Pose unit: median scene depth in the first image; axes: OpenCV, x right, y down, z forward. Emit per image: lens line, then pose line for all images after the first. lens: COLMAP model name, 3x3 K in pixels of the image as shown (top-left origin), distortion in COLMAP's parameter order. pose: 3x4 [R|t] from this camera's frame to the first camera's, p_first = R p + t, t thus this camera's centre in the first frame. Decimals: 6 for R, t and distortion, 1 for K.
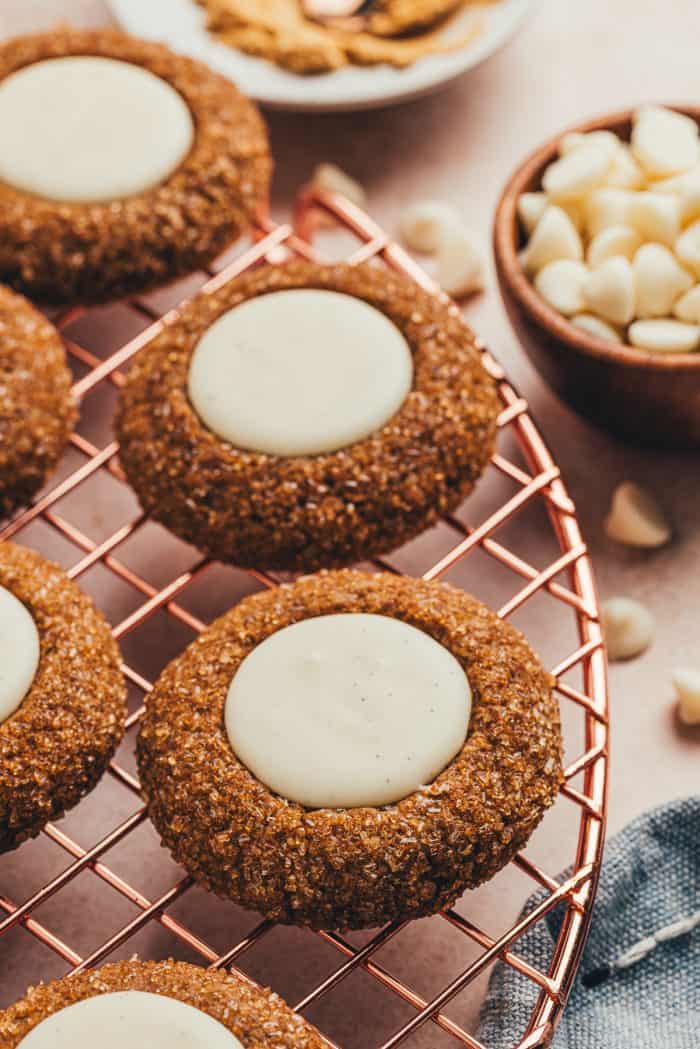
lens RADIAL K [[5400.2, 0, 348.8], [0, 5400.2, 527.2], [0, 0, 1]] dist [0.685679, 0.000000]
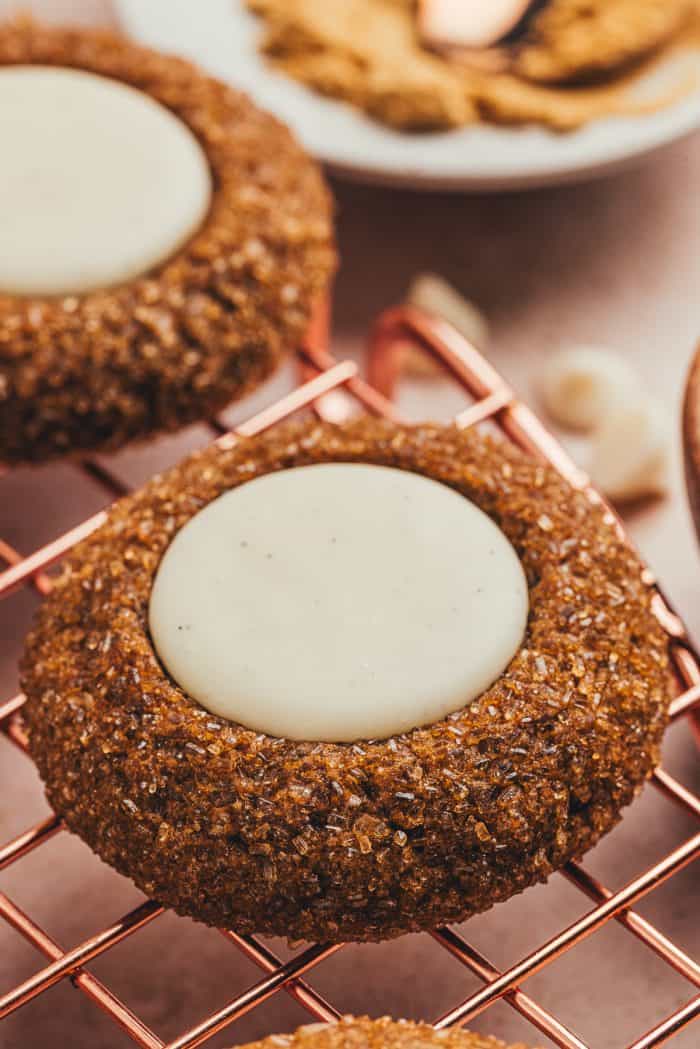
lens RADIAL K [[5400.2, 0, 347.7], [0, 5400.2, 522.4], [0, 0, 1]] dist [0.685679, 0.000000]
pose [[0.995726, 0.083786, -0.038843, 0.013896], [-0.085524, 0.995297, -0.045498, -0.009934], [0.034848, 0.048626, 0.998209, 0.400733]]
